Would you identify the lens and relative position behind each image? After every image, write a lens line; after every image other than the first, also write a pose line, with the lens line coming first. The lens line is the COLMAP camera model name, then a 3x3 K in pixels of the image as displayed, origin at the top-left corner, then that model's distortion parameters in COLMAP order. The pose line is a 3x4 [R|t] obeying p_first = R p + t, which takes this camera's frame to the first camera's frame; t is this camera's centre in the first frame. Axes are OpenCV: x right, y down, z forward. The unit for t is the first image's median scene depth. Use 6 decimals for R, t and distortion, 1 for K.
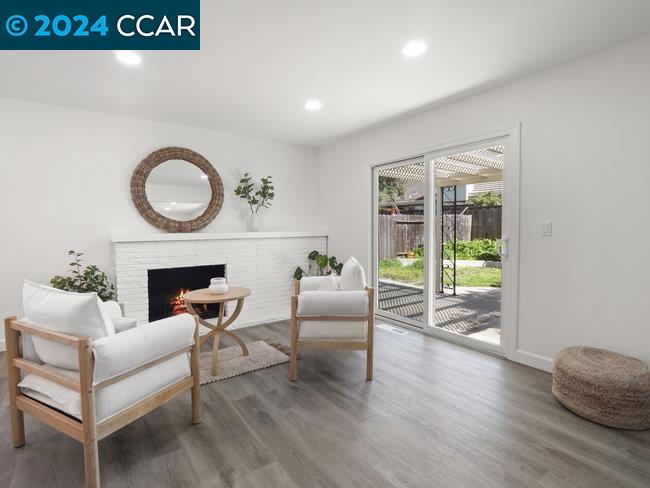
lens RADIAL K [[336.6, 0, 329.1], [0, 336.6, 243.0], [0, 0, 1]] dist [-0.007748, -0.001357]
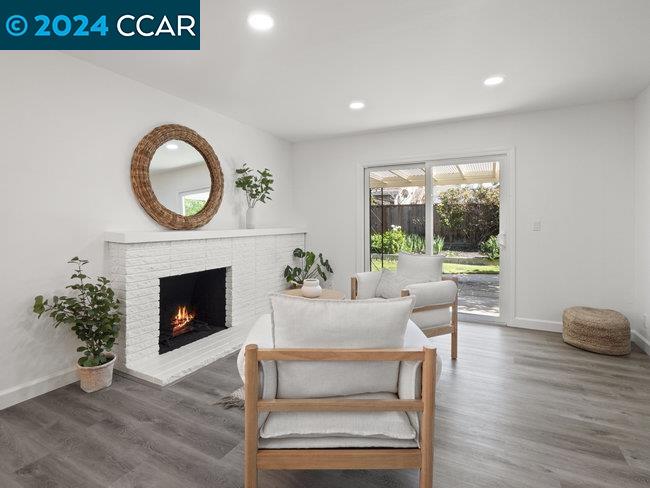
lens RADIAL K [[336.6, 0, 340.1], [0, 336.6, 230.2], [0, 0, 1]] dist [-0.007748, -0.001357]
pose [[0.885928, -0.006177, 0.463782, -0.490222], [0.019339, 0.999534, -0.023629, -0.004559], [-0.463420, 0.029903, 0.885634, 0.107208]]
